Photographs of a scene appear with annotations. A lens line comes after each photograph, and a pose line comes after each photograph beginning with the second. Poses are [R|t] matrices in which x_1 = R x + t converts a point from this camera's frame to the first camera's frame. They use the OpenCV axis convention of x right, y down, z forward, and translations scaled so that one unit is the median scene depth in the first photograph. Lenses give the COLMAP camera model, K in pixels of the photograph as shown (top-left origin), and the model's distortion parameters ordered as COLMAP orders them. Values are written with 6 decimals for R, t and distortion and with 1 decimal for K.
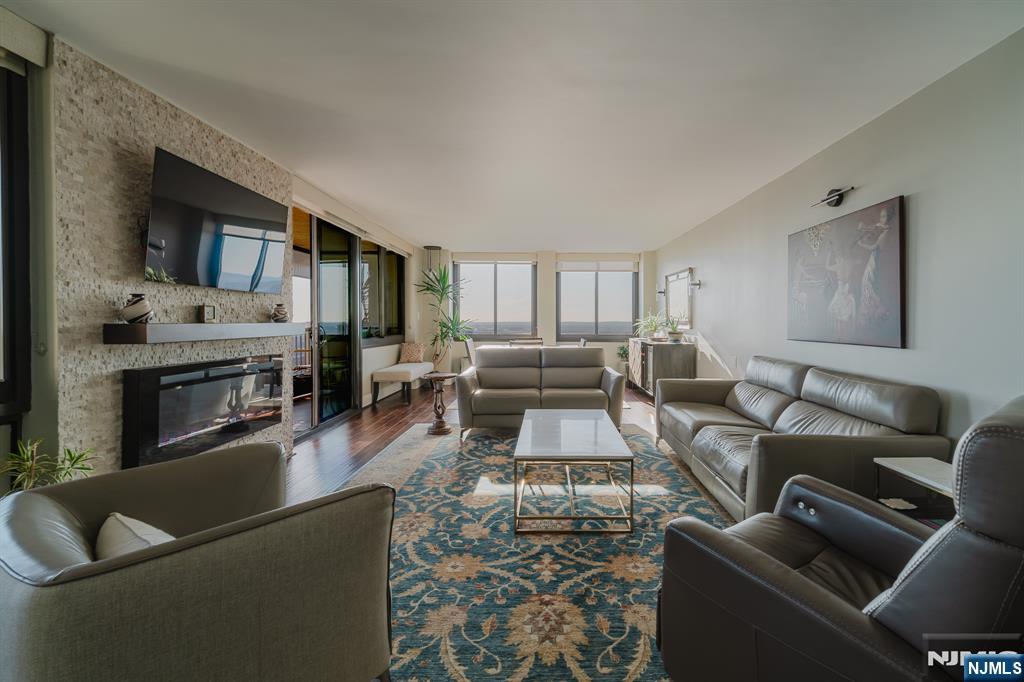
lens RADIAL K [[435.4, 0, 556.0], [0, 435.4, 330.0], [0, 0, 1]] dist [0.001596, -0.000308]
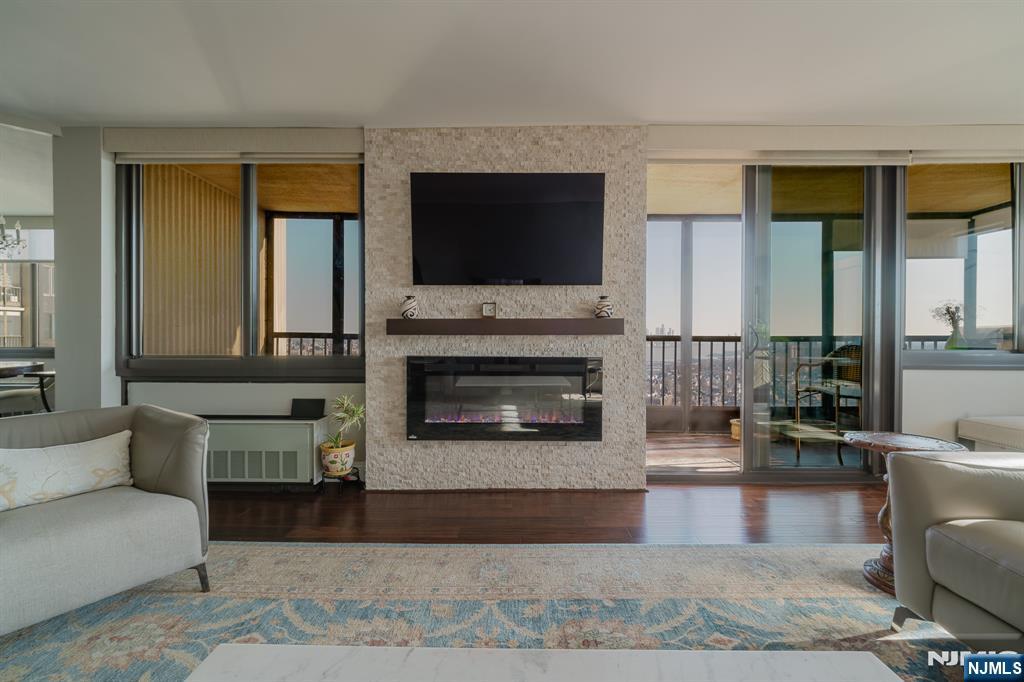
lens RADIAL K [[435.4, 0, 508.2], [0, 435.4, 343.5], [0, 0, 1]] dist [0.001596, -0.000308]
pose [[-0.042089, 0.010552, -0.999058, 0.278284], [-0.020877, 0.999717, 0.011438, 0.033337], [0.998896, 0.021338, -0.041857, 1.298998]]
